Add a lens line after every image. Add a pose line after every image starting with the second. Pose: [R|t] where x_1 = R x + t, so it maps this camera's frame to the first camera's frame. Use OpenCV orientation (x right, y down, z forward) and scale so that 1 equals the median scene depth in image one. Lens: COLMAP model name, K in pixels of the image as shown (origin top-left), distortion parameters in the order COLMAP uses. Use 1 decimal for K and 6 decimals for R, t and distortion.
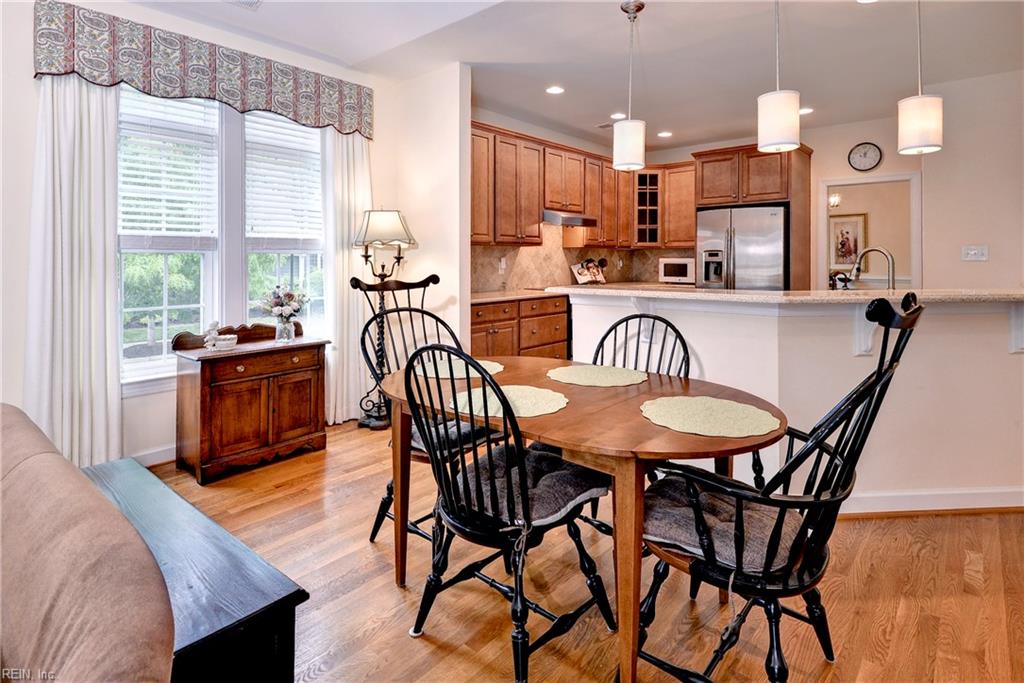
lens RADIAL K [[536.3, 0, 504.3], [0, 536.3, 264.8], [0, 0, 1]] dist [0.035771, -0.001905]
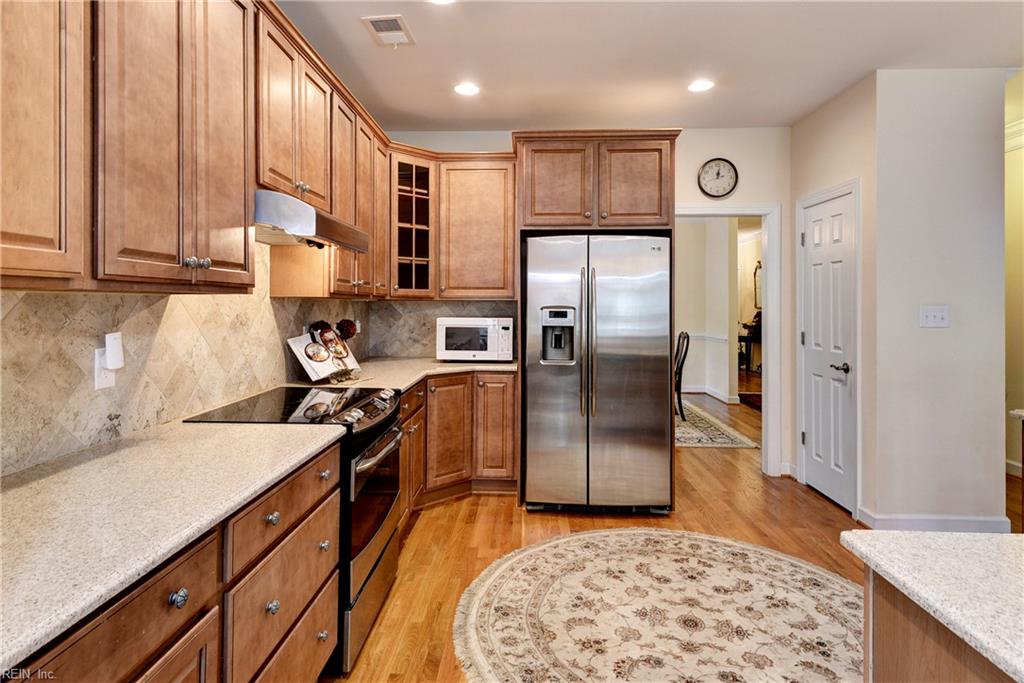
lens RADIAL K [[560.2, 0, 495.7], [0, 560.2, 304.6], [0, 0, 1]] dist [0.025745, -0.007630]
pose [[0.783665, 0.005969, 0.621155, -0.027008], [0.000177, 0.999952, -0.009832, -0.022129], [-0.621184, 0.007814, 0.783626, 0.552607]]
